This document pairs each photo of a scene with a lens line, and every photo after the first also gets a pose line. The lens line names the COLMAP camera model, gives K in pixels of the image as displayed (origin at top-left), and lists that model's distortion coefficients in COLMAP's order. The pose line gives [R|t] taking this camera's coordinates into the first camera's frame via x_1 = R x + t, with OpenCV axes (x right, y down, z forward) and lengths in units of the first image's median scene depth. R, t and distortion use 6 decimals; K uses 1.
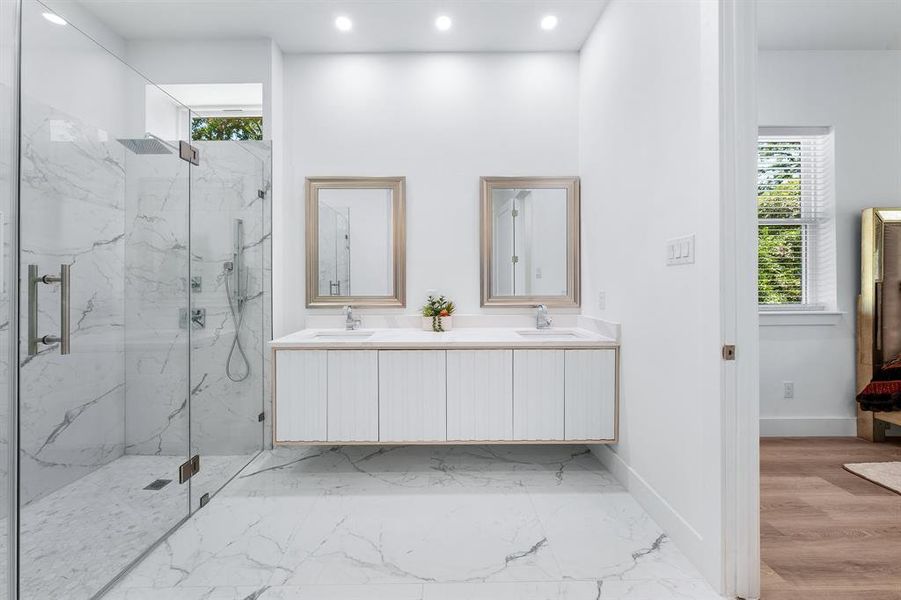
lens RADIAL K [[315.6, 0, 449.7], [0, 315.6, 286.9], [0, 0, 1]] dist [0.002647, -0.000503]
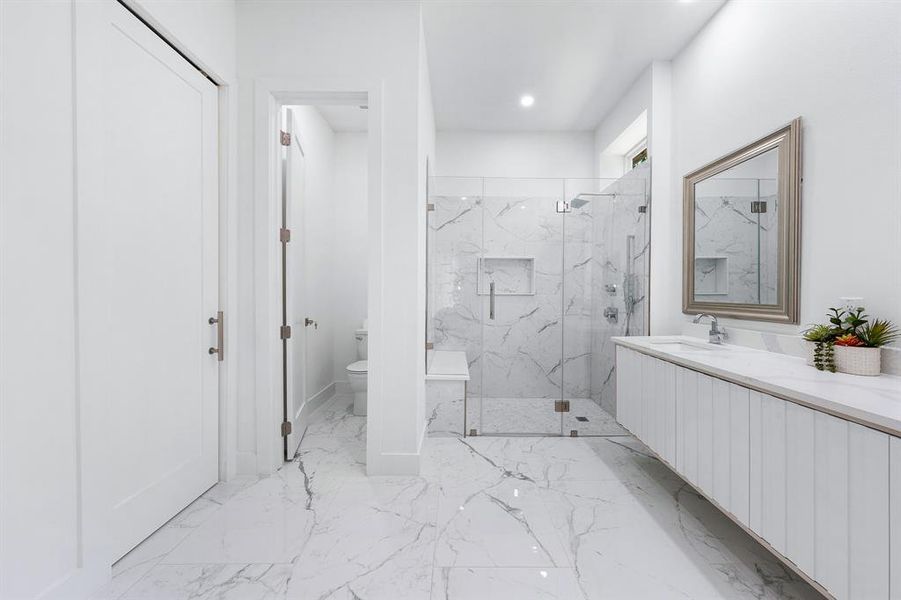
lens RADIAL K [[315.6, 0, 454.4], [0, 315.6, 295.7], [0, 0, 1]] dist [0.002647, -0.000503]
pose [[-0.010392, 0.011768, -0.999877, 0.548456], [-0.004746, 0.999919, 0.011818, 0.005230], [0.999935, 0.004869, -0.010335, 0.342672]]
